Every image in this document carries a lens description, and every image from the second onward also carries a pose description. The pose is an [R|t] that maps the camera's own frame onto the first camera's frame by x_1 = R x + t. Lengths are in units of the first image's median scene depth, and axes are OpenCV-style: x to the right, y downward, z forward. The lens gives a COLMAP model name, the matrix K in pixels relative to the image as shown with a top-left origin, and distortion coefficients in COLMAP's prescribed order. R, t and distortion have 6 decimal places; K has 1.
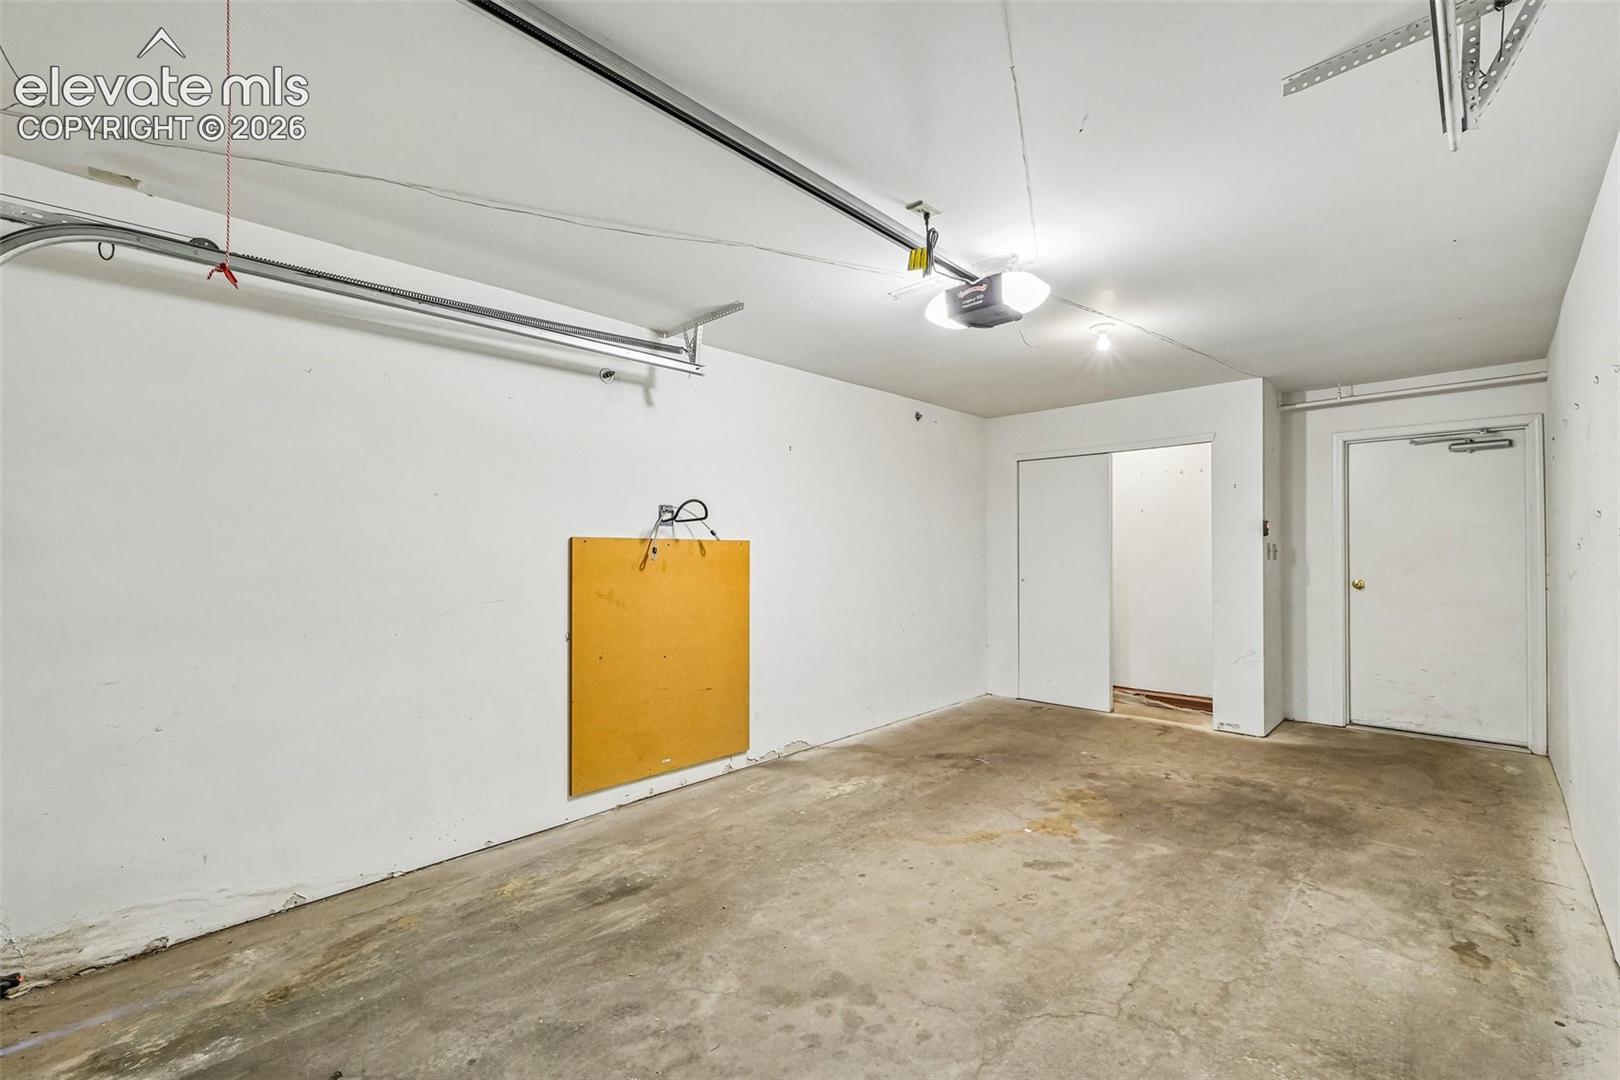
lens RADIAL K [[688.3, 0, 813.7], [0, 688.3, 545.8], [0, 0, 1]] dist [-0.004965, 0.003499]
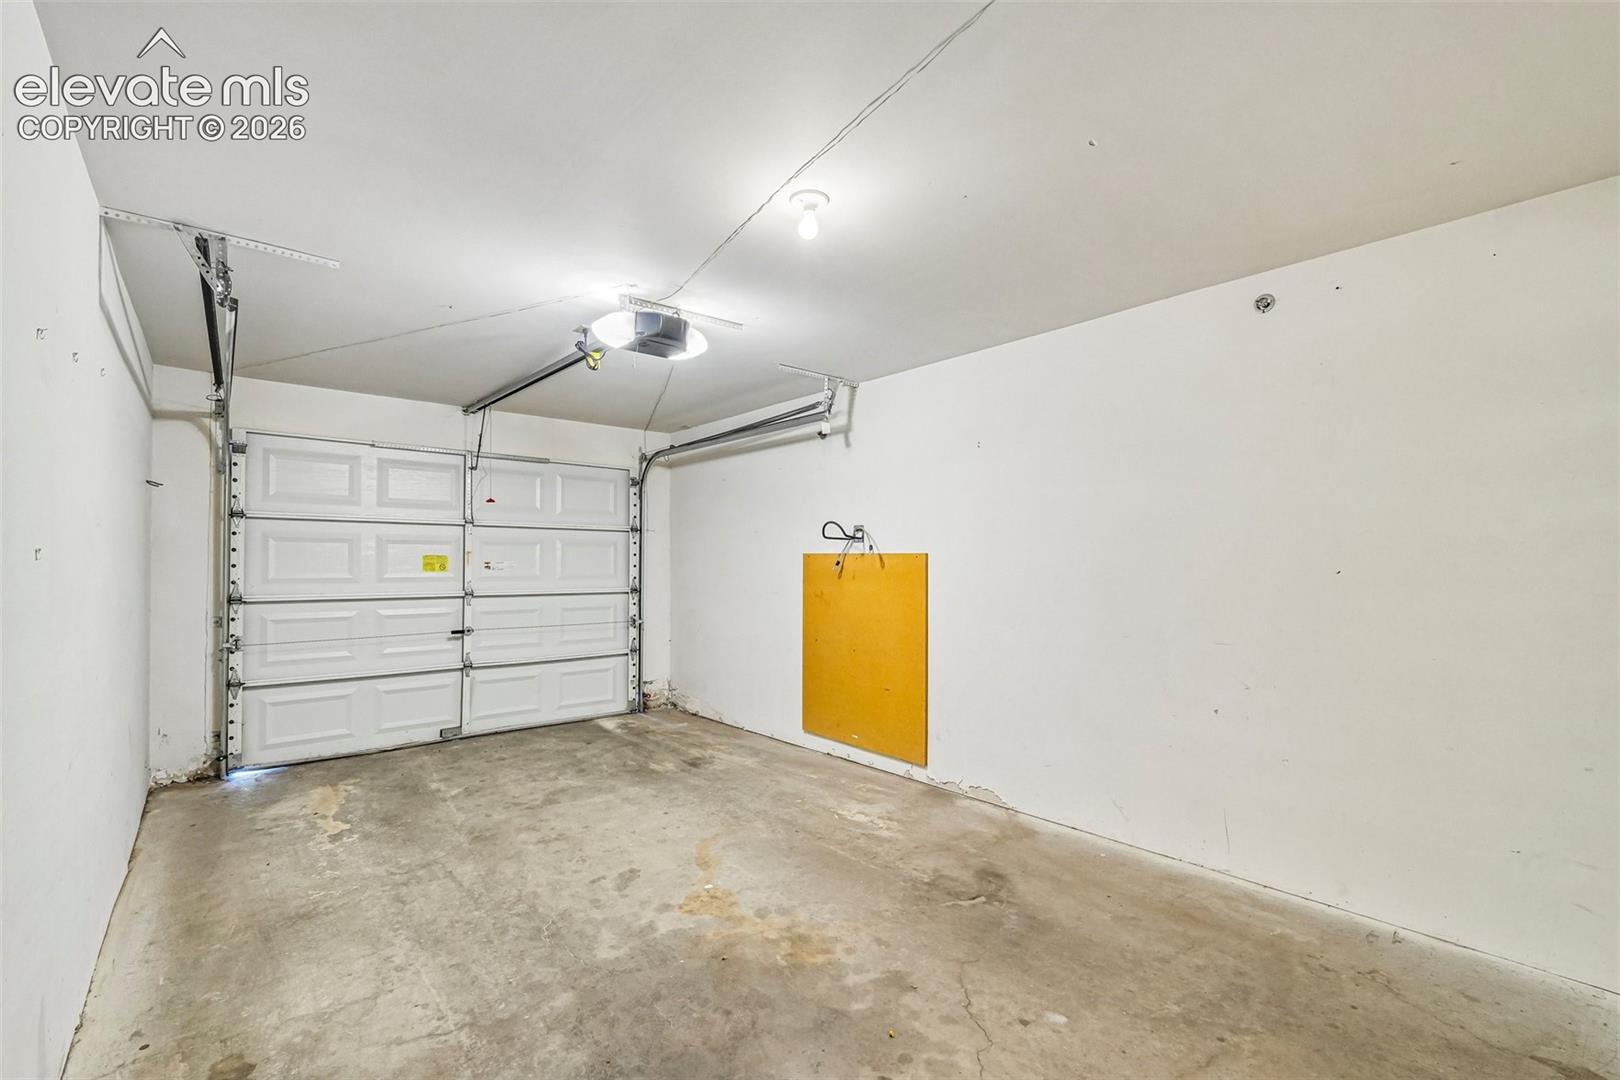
lens RADIAL K [[688.3, 0, 812.4], [0, 688.3, 548.0], [0, 0, 1]] dist [-0.004965, 0.003499]
pose [[-0.083611, -0.013389, -0.996409, 1.282527], [0.011439, 0.999831, -0.014395, -0.003790], [0.996433, -0.012601, -0.083444, 1.315235]]
